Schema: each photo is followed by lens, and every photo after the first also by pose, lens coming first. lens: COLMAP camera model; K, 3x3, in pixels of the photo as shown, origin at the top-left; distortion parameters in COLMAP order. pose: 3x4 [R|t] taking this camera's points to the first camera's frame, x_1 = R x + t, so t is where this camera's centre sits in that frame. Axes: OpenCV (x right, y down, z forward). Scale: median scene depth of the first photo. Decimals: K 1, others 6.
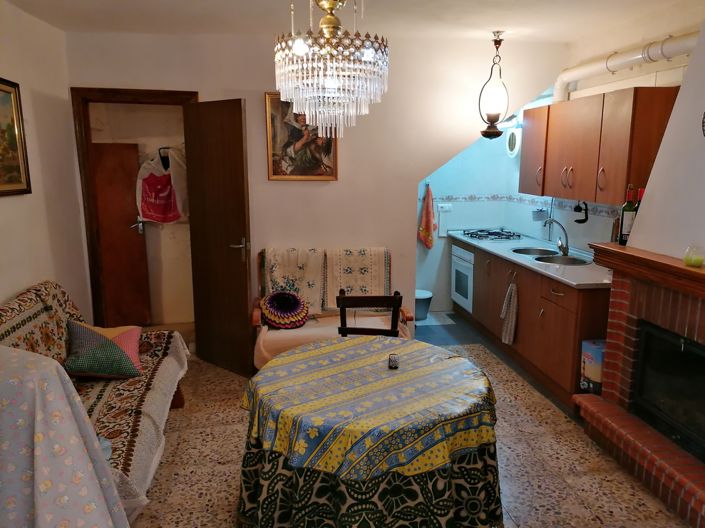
lens RADIAL K [[526.7, 0, 351.5], [0, 526.7, 264.1], [0, 0, 1]] dist [0.062993, -0.048852]
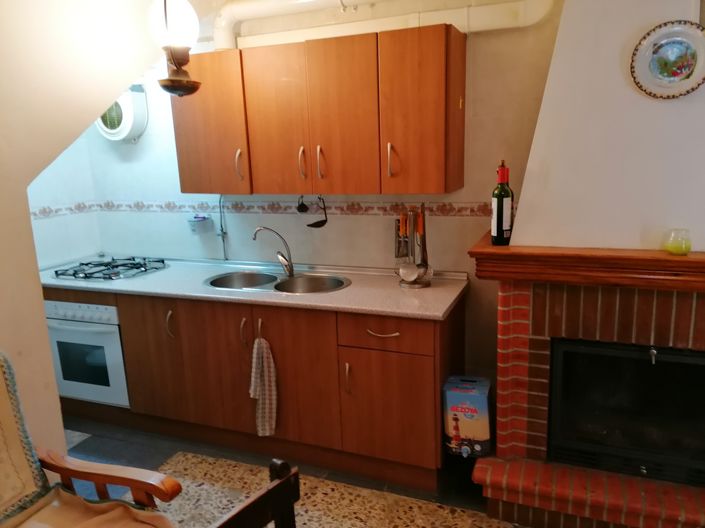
lens RADIAL K [[526.7, 0, 352.8], [0, 526.7, 265.5], [0, 0, 1]] dist [0.062993, -0.048852]
pose [[0.498111, -0.190804, 0.845860, -0.164348], [0.194426, 0.975228, 0.105493, -0.102932], [-0.845035, 0.111910, 0.522869, 0.673128]]
